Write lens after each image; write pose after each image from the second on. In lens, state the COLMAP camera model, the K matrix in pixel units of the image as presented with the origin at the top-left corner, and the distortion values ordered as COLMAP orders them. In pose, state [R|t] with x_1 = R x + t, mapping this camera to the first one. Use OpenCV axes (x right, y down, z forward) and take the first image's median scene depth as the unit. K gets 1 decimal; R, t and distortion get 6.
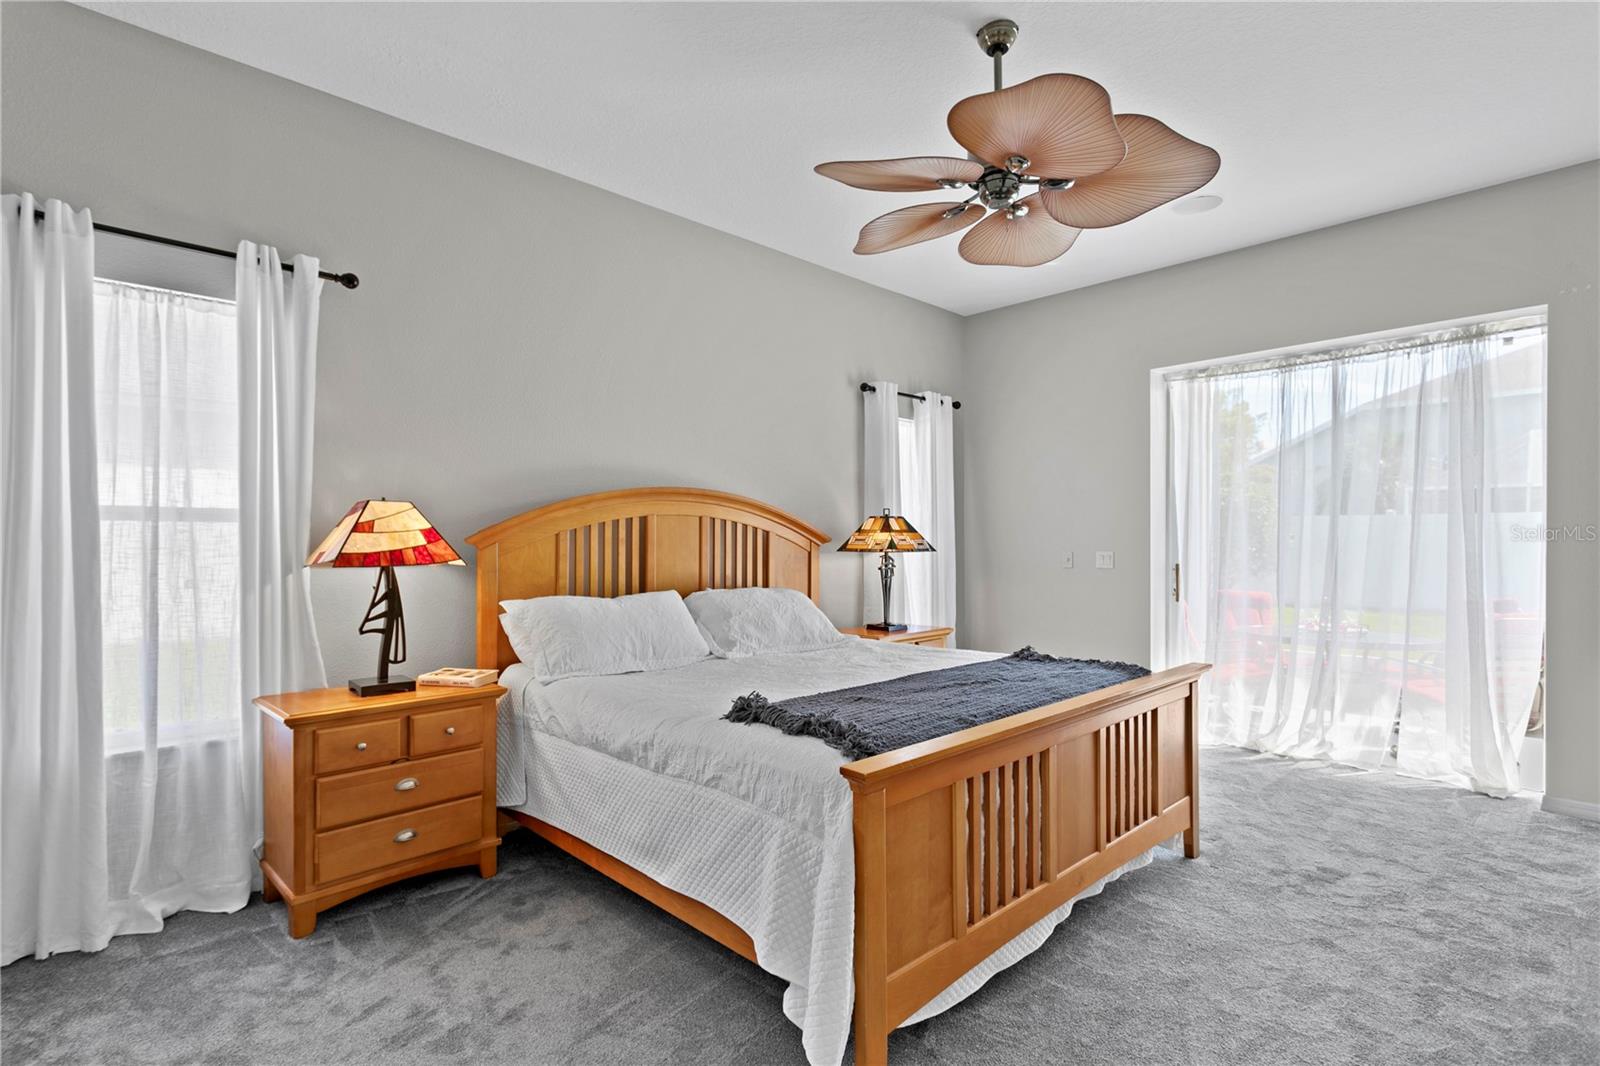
lens RADIAL K [[772.5, 0, 784.1], [0, 772.5, 545.1], [0, 0, 1]] dist [0.008551, -0.003493]
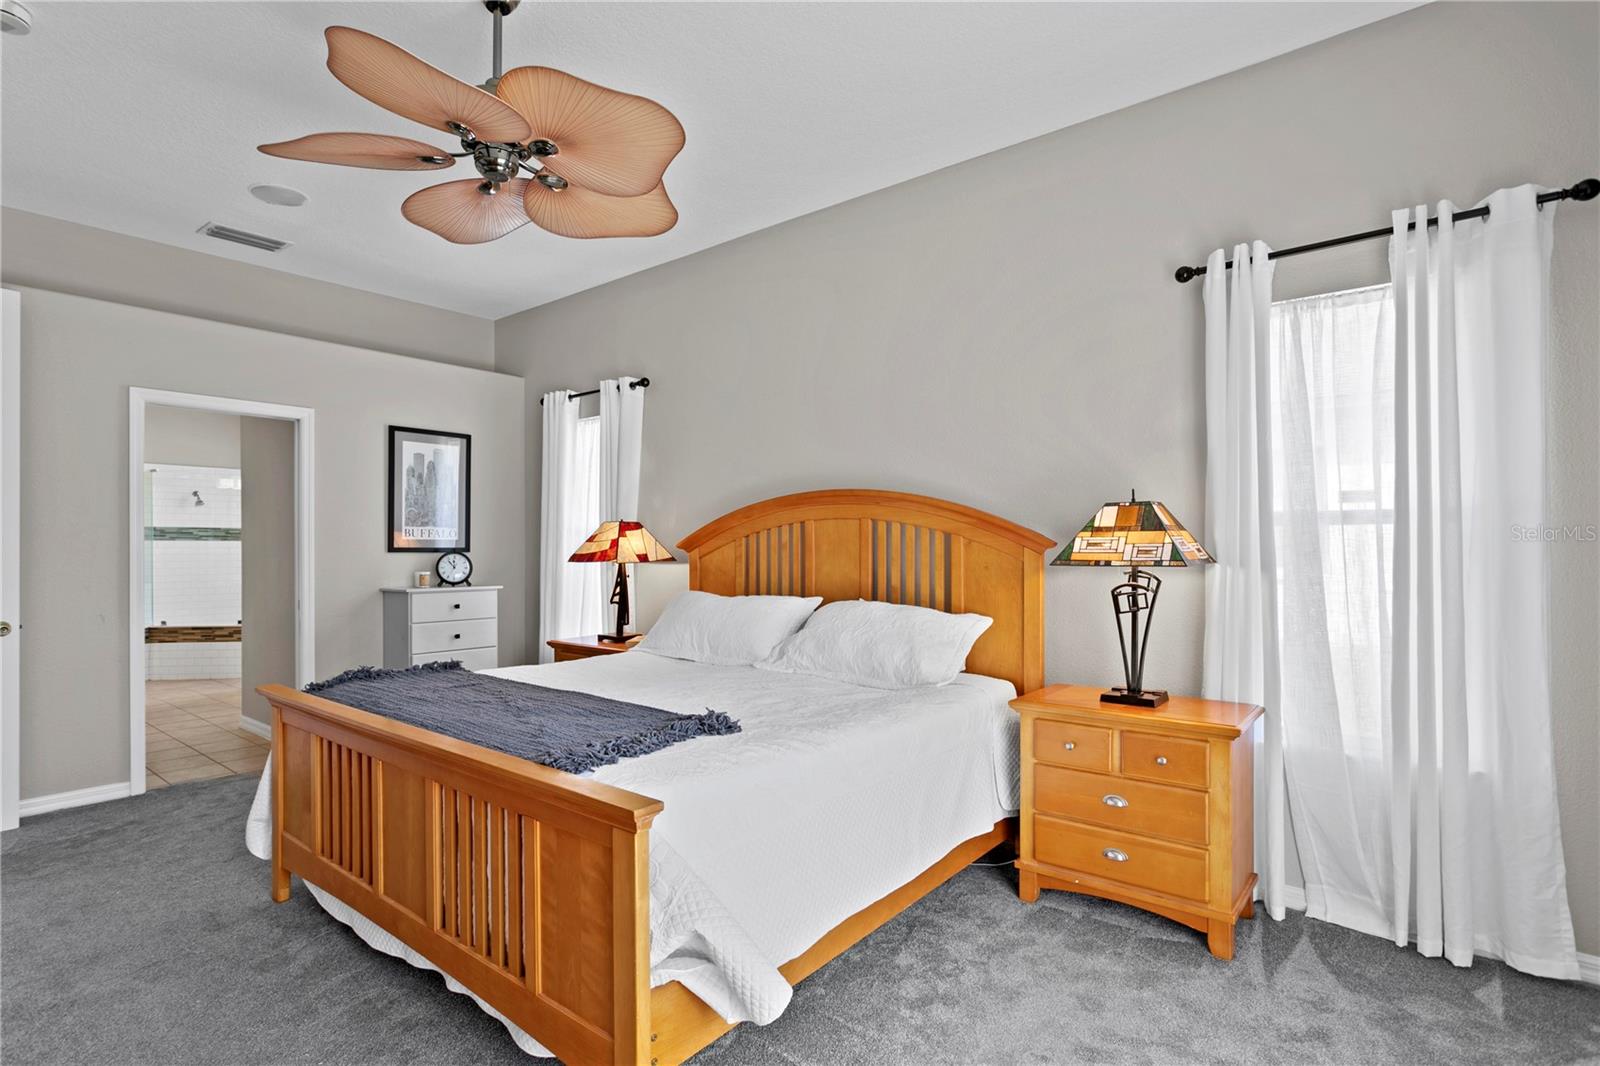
lens RADIAL K [[819.1, 0, 775.0], [0, 819.1, 562.6], [0, 0, 1]] dist [0.003194, 0.000856]
pose [[0.072952, 0.020223, -0.997130, 0.807332], [-0.002698, 0.999795, 0.020079, -0.005076], [0.997332, 0.001226, 0.072991, 0.813196]]
